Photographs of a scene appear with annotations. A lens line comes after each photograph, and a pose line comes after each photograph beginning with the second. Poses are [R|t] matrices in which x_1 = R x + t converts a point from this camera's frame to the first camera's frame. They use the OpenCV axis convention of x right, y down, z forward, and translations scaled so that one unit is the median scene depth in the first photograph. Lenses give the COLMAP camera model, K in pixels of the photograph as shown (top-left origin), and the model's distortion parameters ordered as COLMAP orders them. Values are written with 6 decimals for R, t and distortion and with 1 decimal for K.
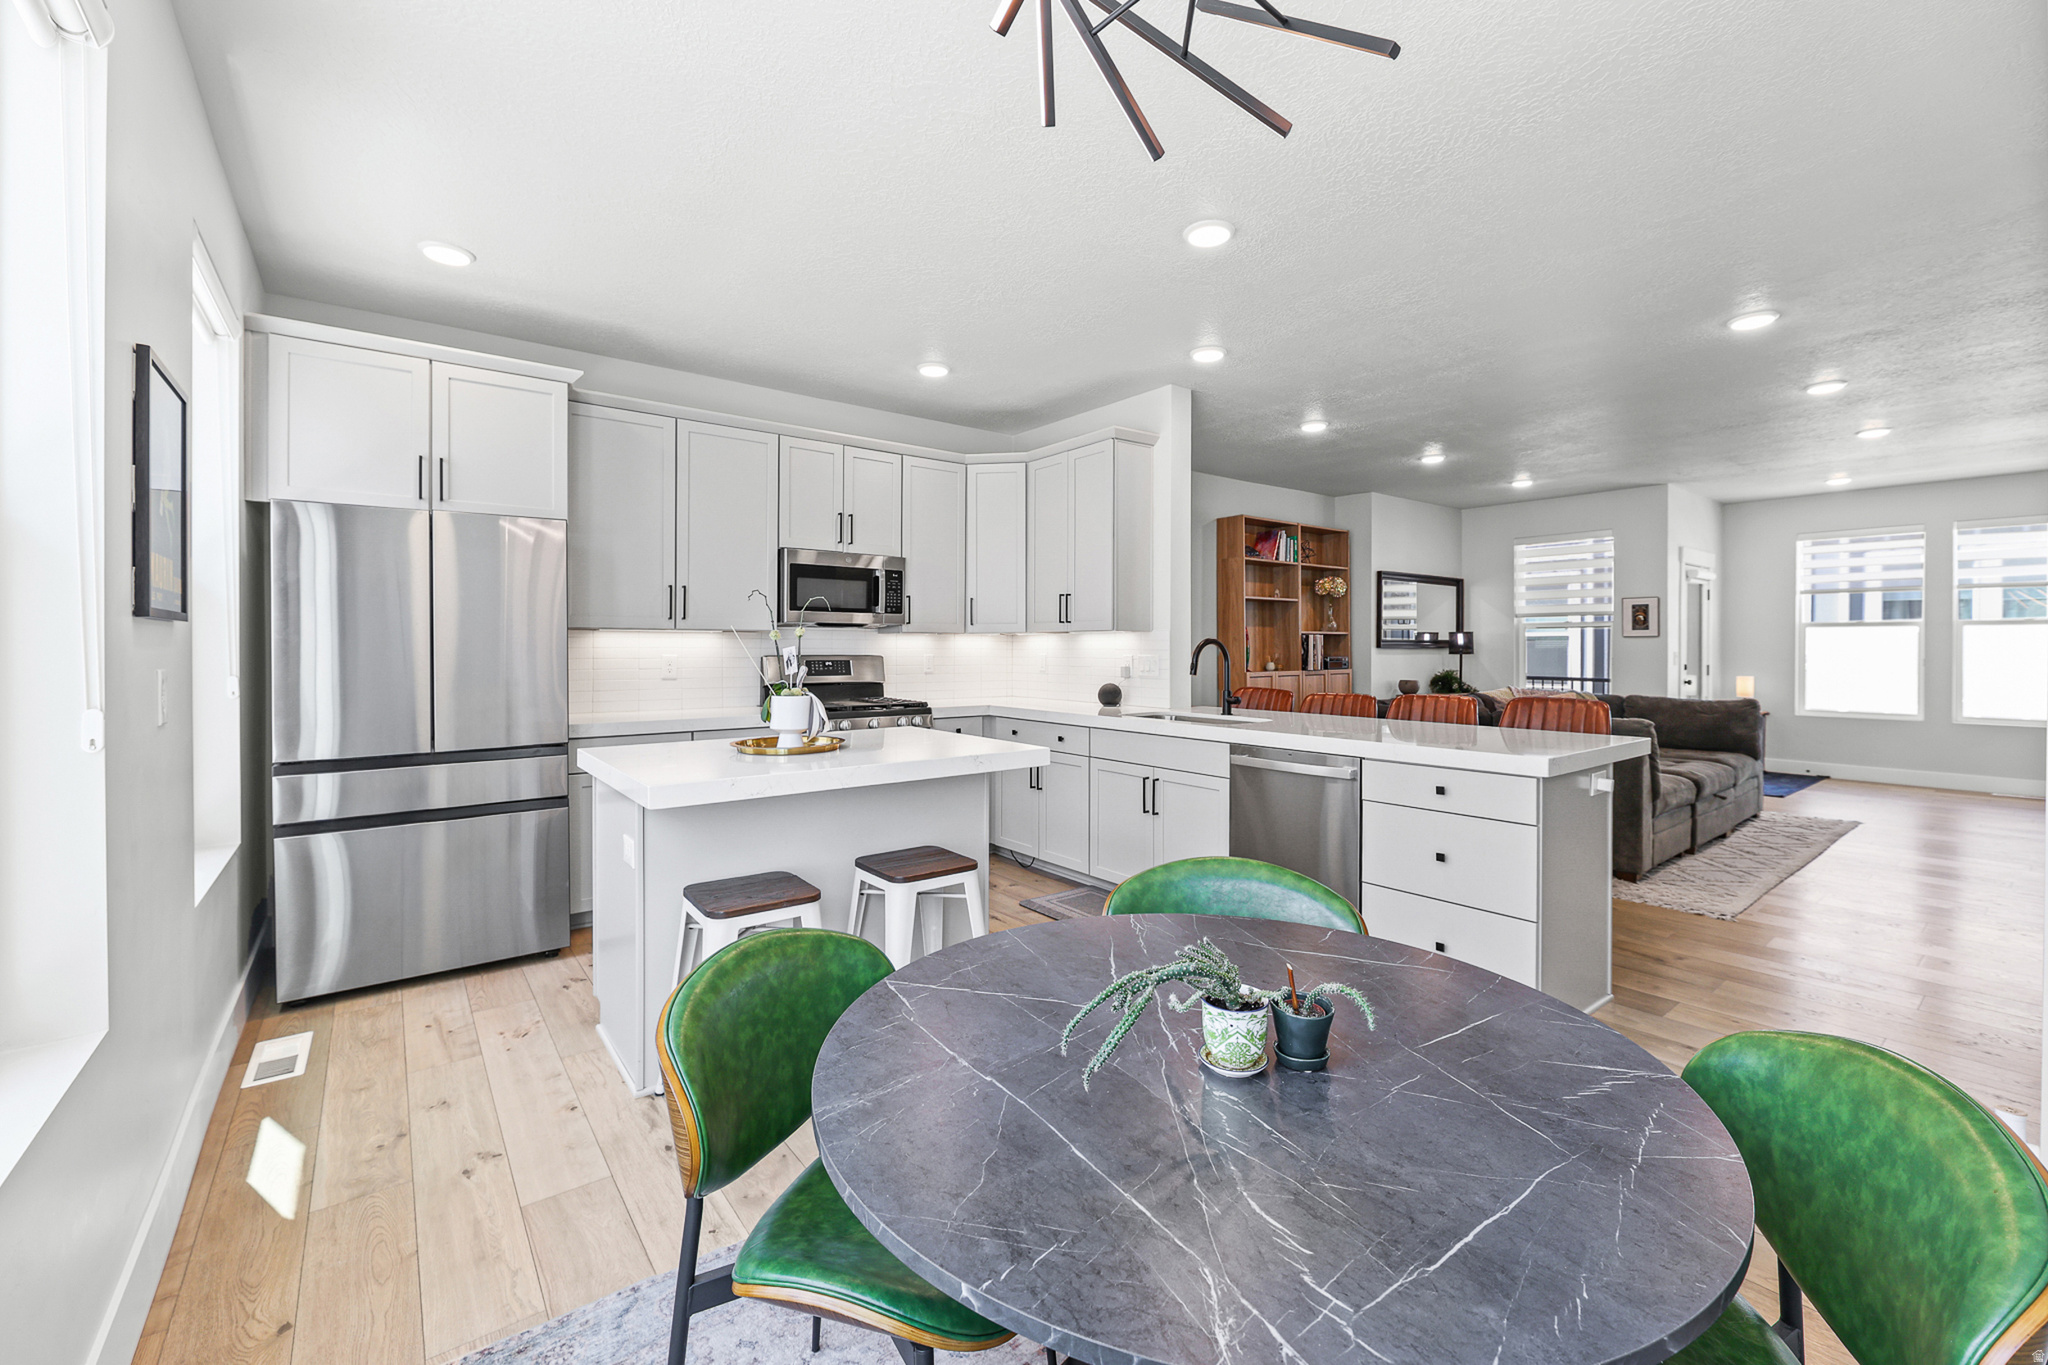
lens RADIAL K [[835.3, 0, 1023.8], [0, 835.3, 653.3], [0, 0, 1]] dist [-0.017548, -0.000306]
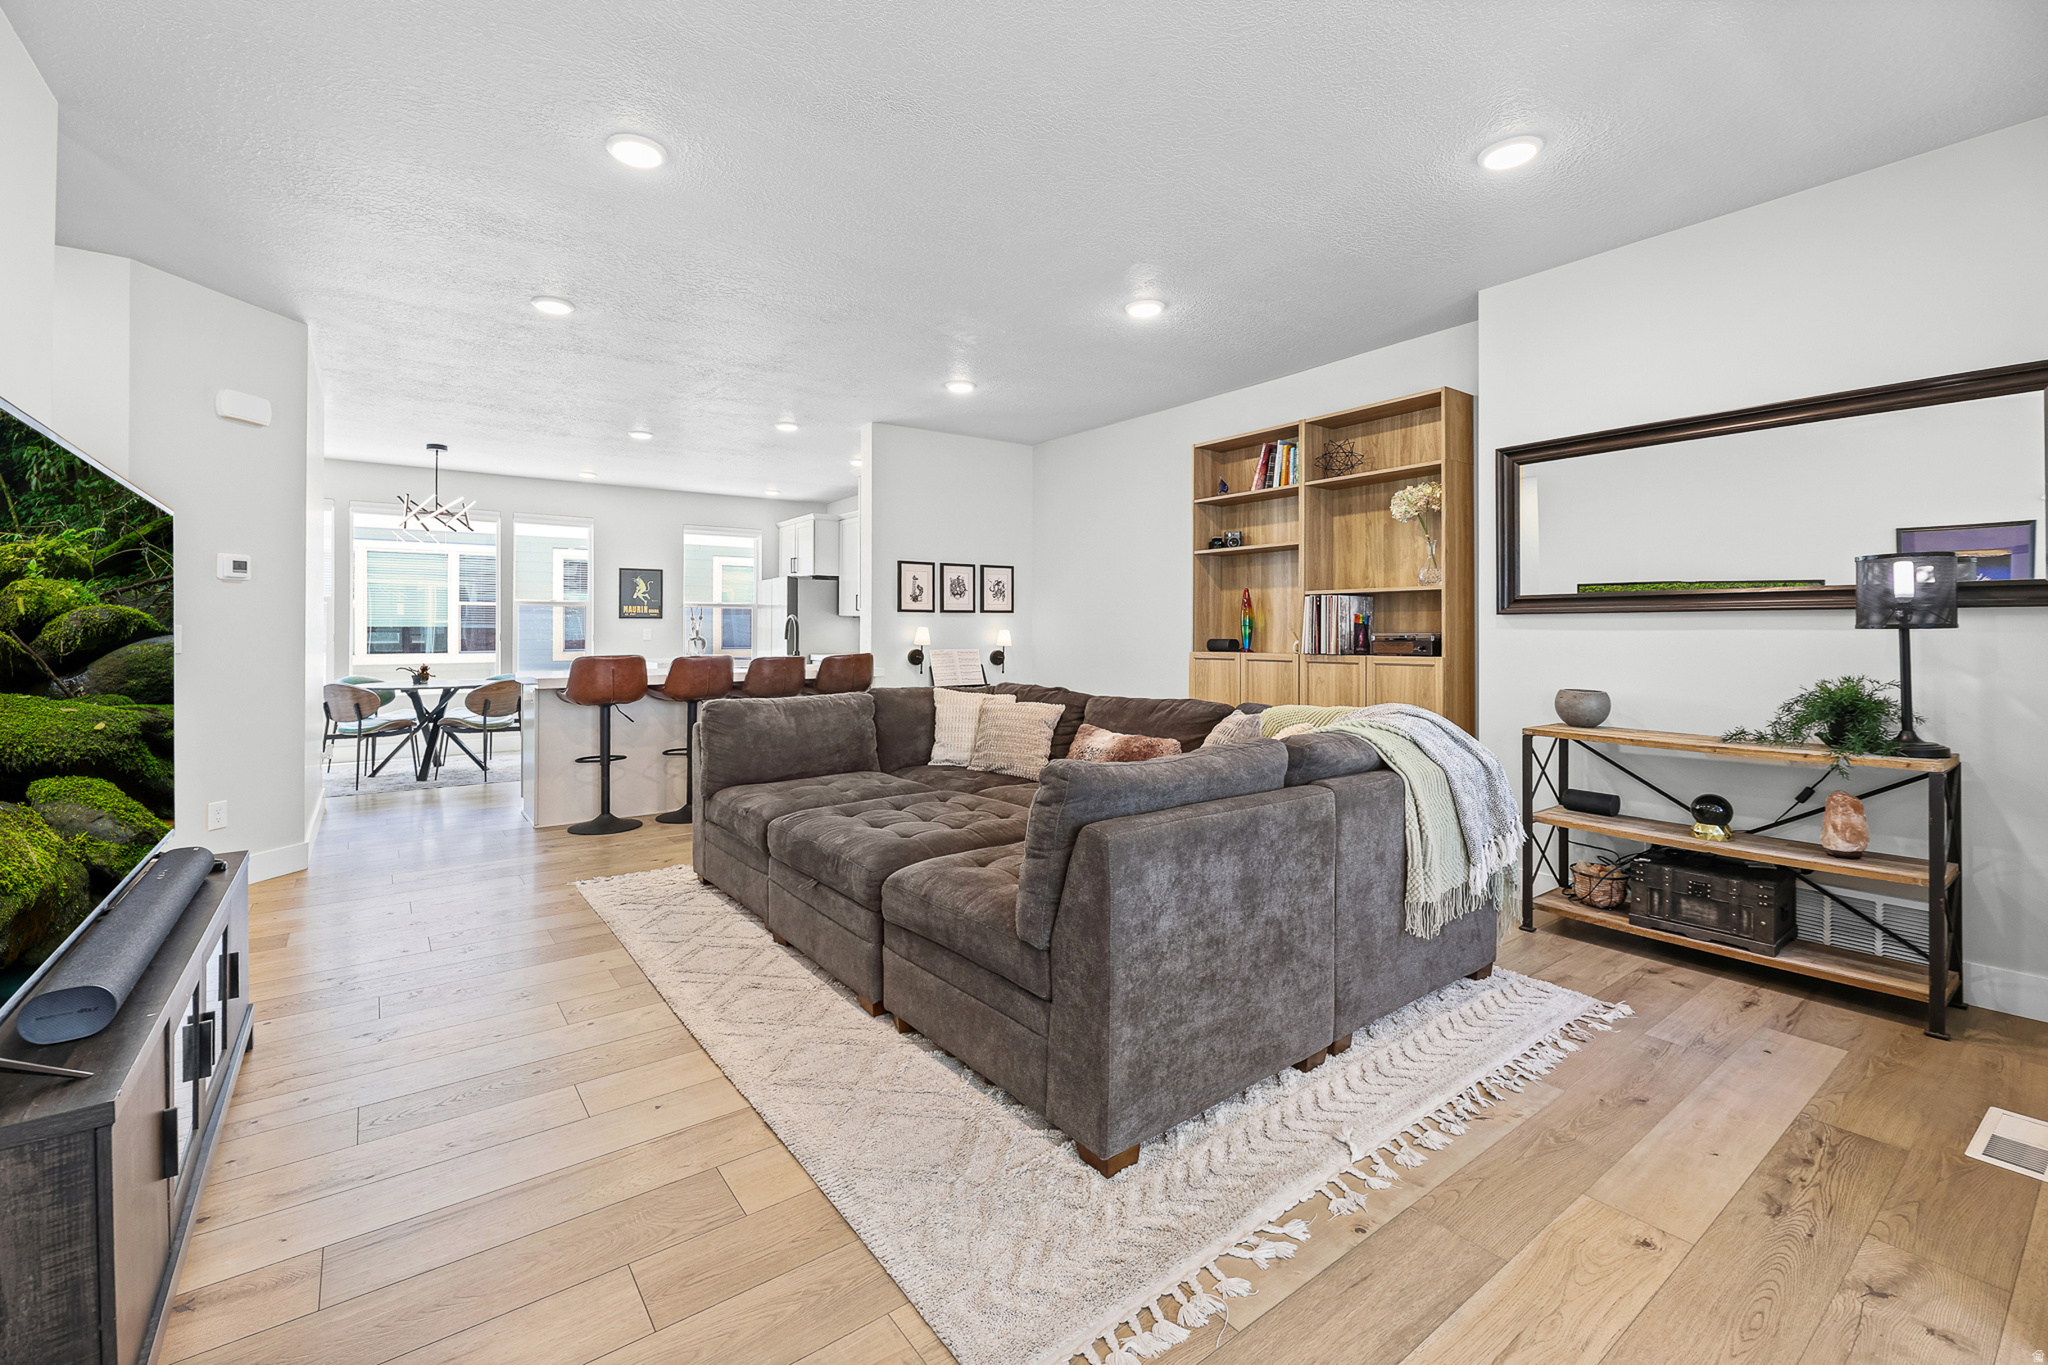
lens RADIAL K [[863.7, 0, 1024.5], [0, 863.7, 626.9], [0, 0, 1]] dist [-0.000828, -0.000162]
pose [[-0.006354, -0.002633, -0.999976, 1.473676], [-0.000635, 0.999996, -0.002629, 0.002880], [0.999980, 0.000619, -0.006355, 1.190494]]
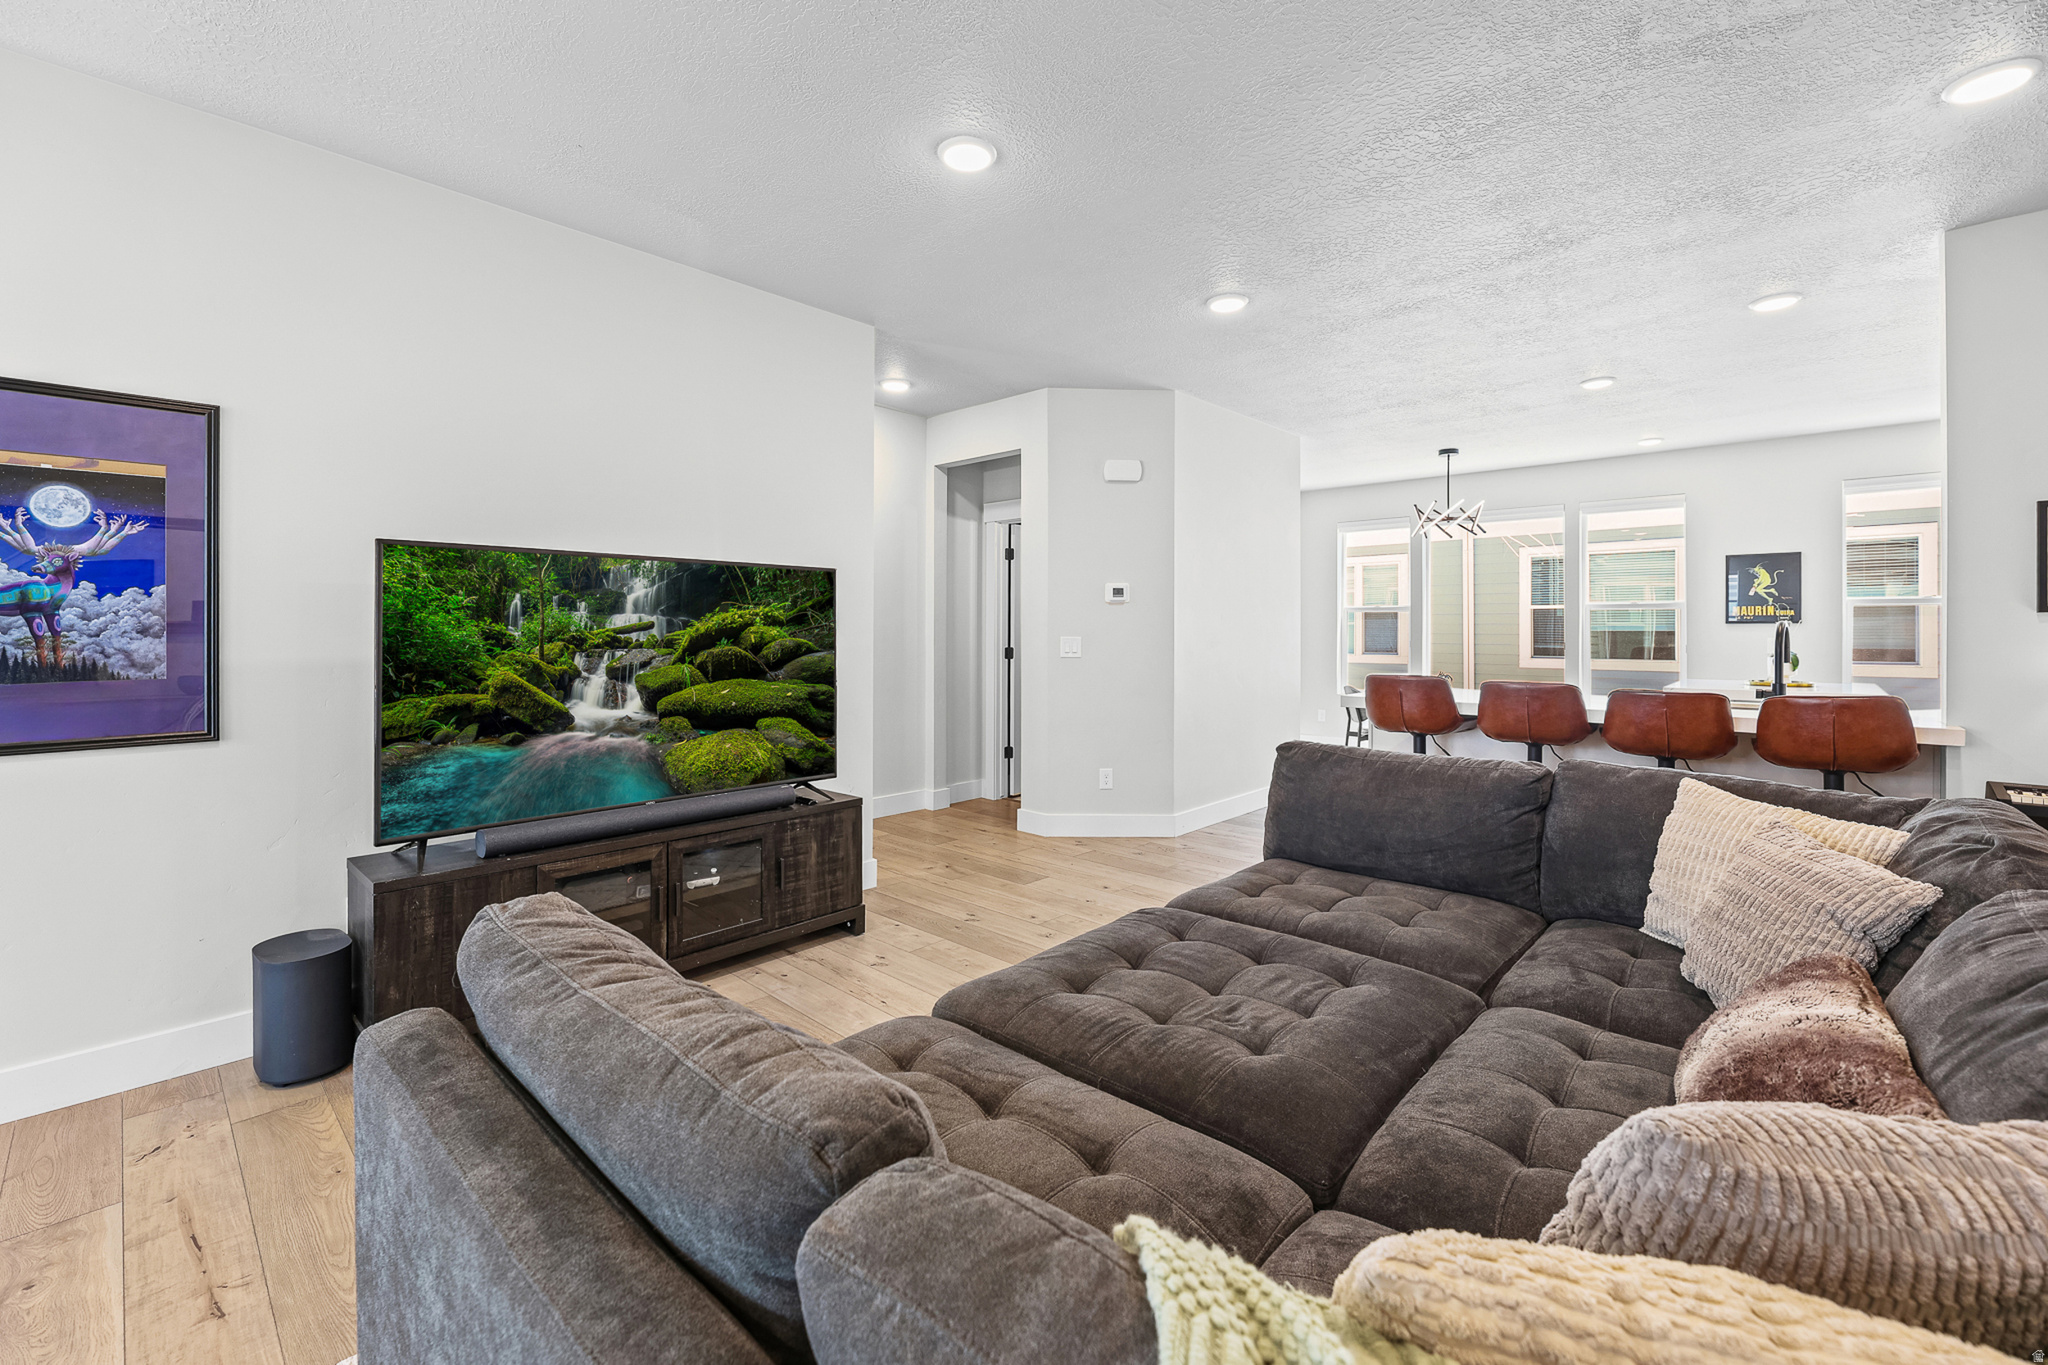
lens RADIAL K [[863.7, 0, 1024.5], [0, 863.7, 626.9], [0, 0, 1]] dist [-0.000828, -0.000162]
pose [[-0.985785, -0.000349, -0.168013, 0.971550], [0.000737, 0.999979, -0.006399, -0.006162], [0.168012, -0.006432, -0.985764, 1.471357]]
